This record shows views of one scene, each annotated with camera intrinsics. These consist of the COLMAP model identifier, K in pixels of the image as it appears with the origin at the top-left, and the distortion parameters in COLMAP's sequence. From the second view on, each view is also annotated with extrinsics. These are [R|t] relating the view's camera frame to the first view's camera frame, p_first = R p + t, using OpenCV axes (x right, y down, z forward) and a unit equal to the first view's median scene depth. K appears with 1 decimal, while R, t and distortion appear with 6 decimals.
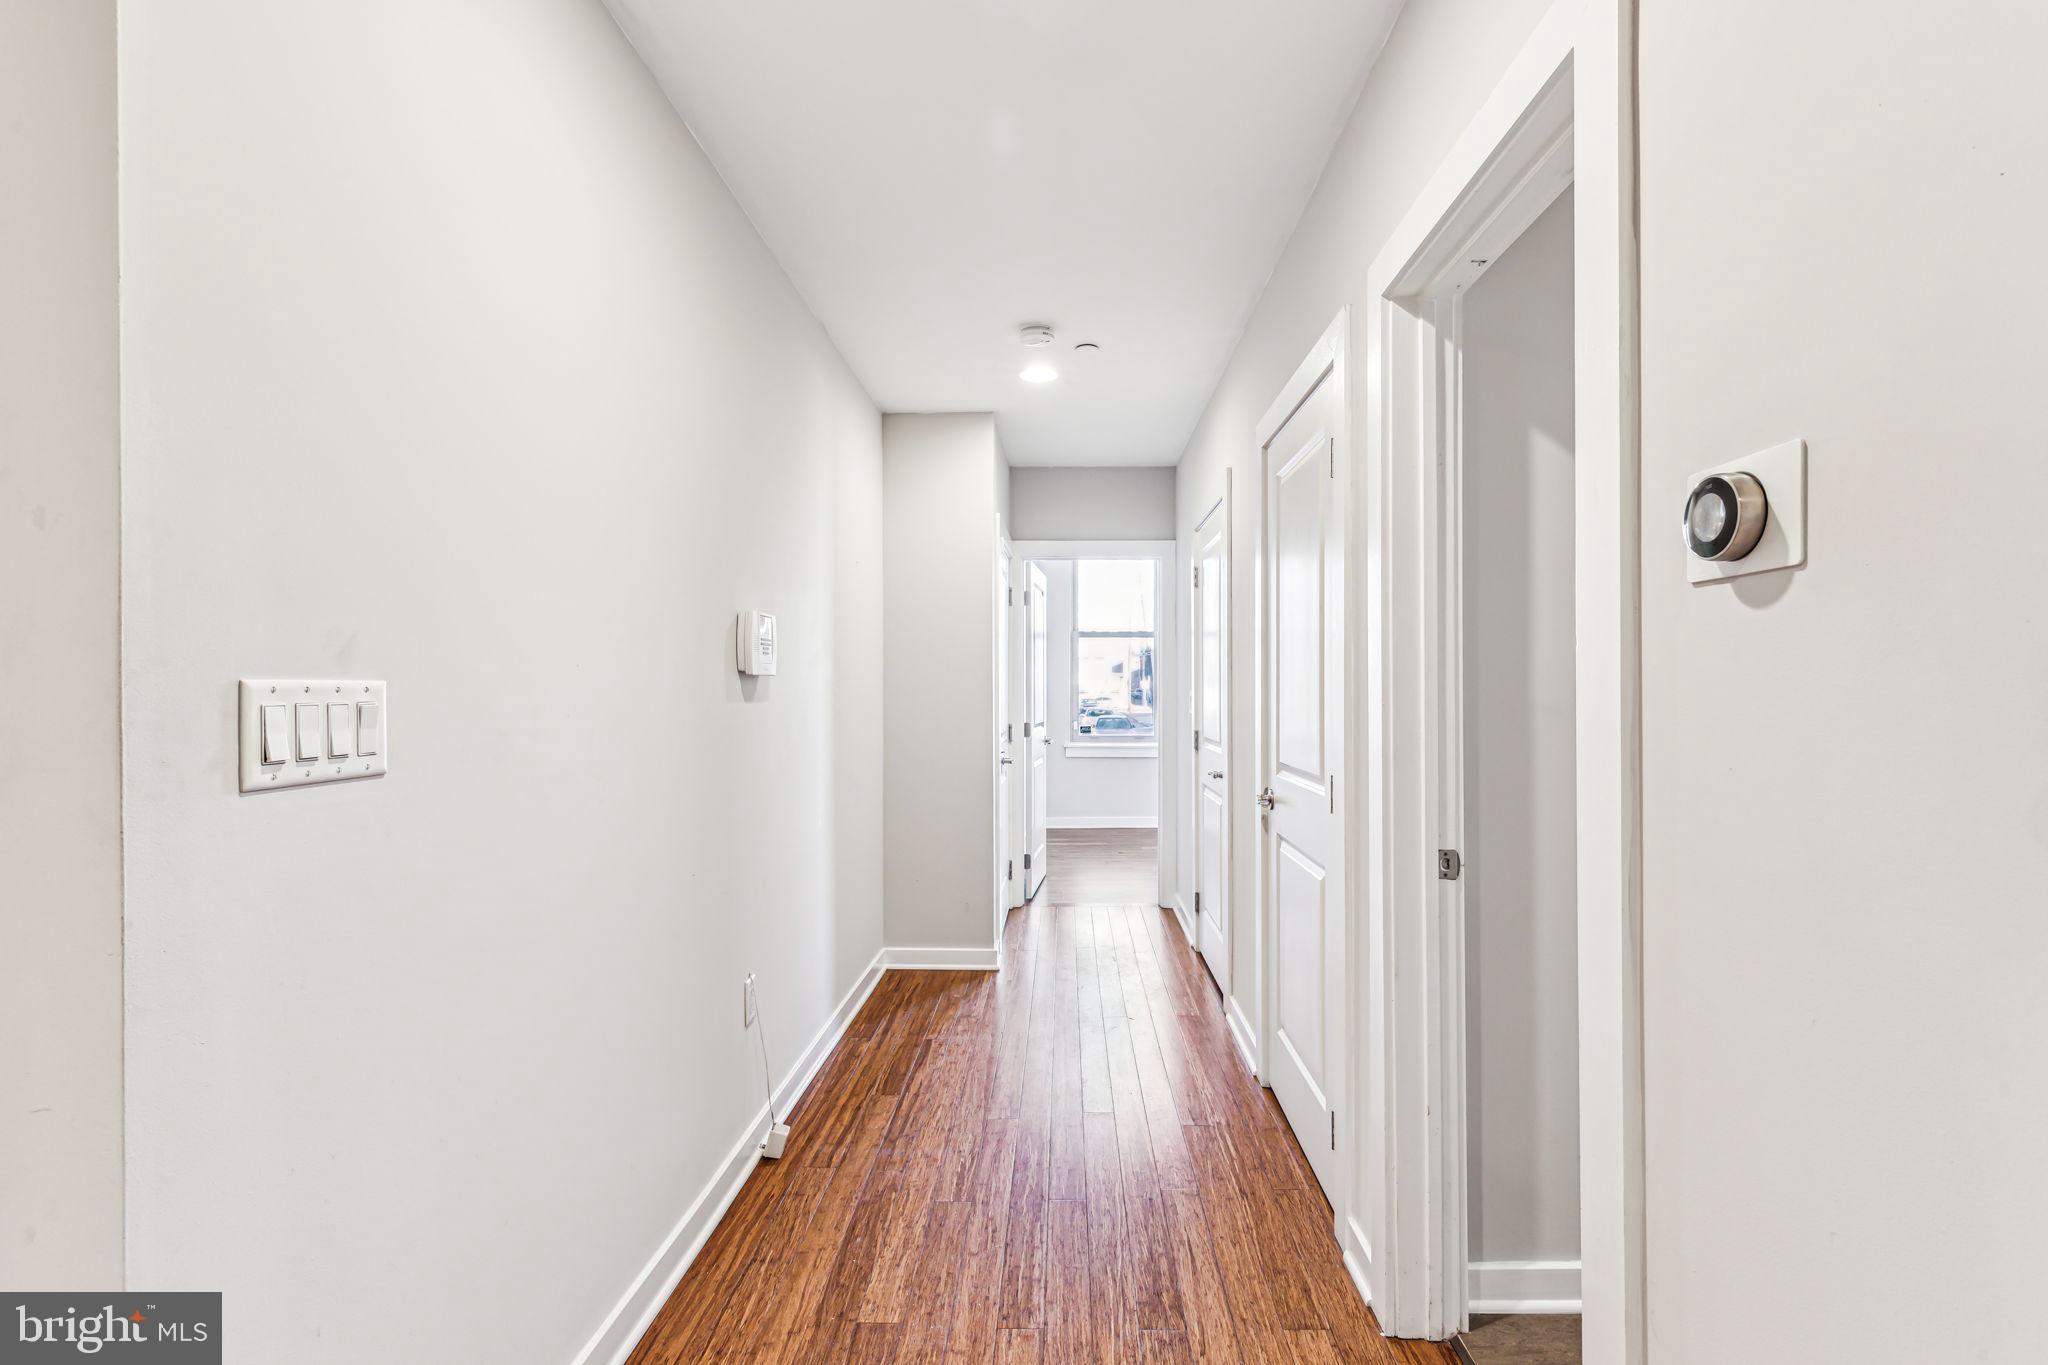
lens RADIAL K [[950.6, 0, 1030.5], [0, 950.6, 669.4], [0, 0, 1]] dist [0.010370, -0.001021]
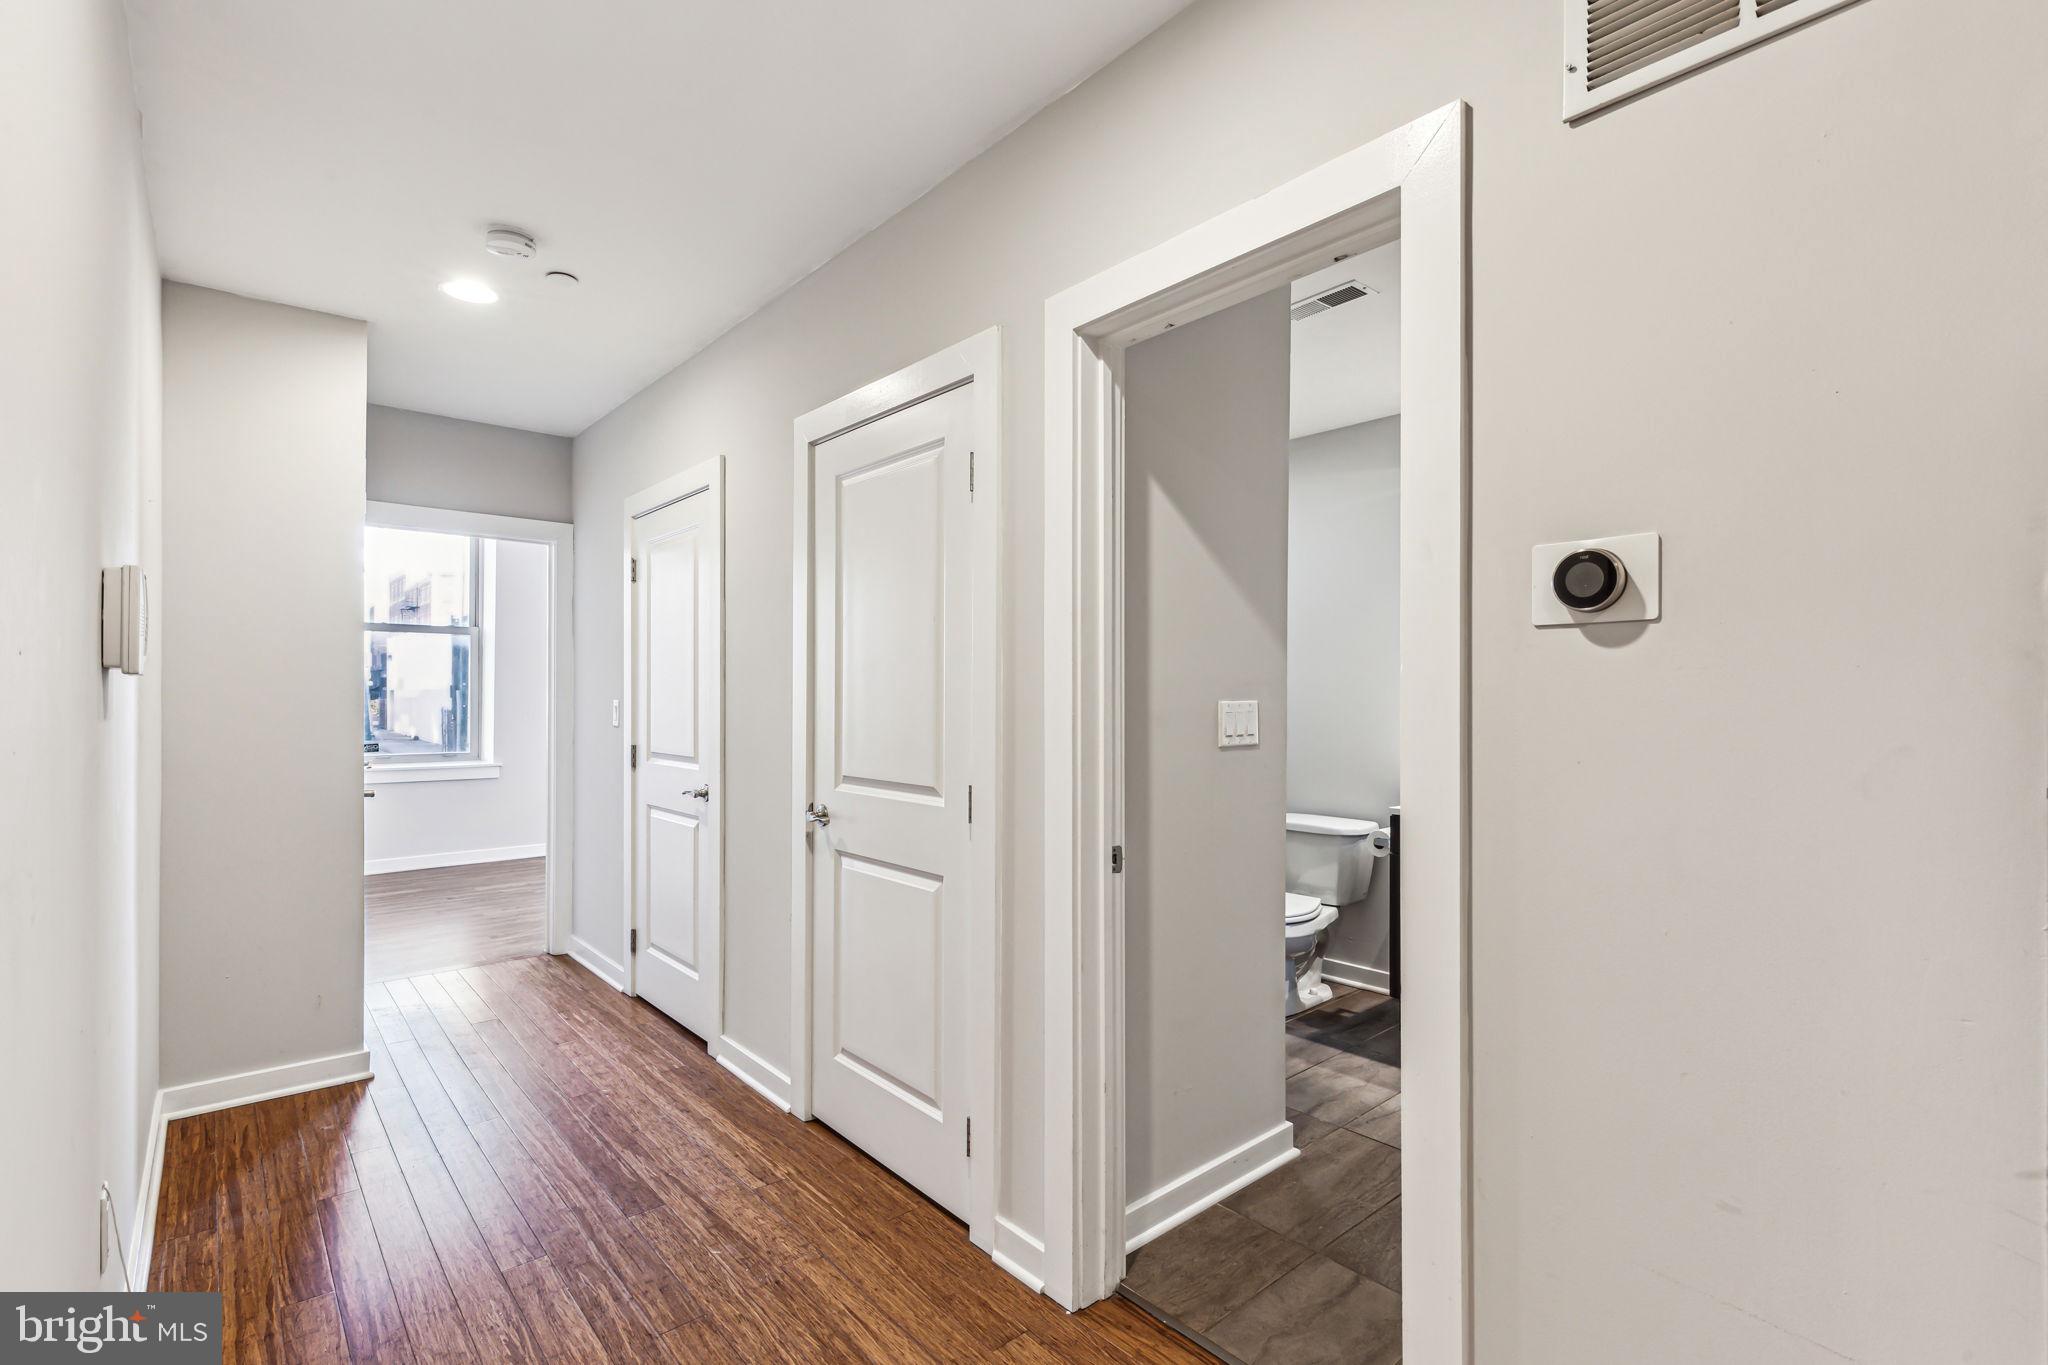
lens RADIAL K [[963.6, 0, 1014.0], [0, 963.6, 677.6], [0, 0, 1]] dist [0.012226, -0.000793]
pose [[0.742729, 0.016810, 0.669381, -0.284682], [-0.017804, 0.999827, -0.005354, 0.001098], [-0.669356, -0.007941, 0.742900, 0.177643]]
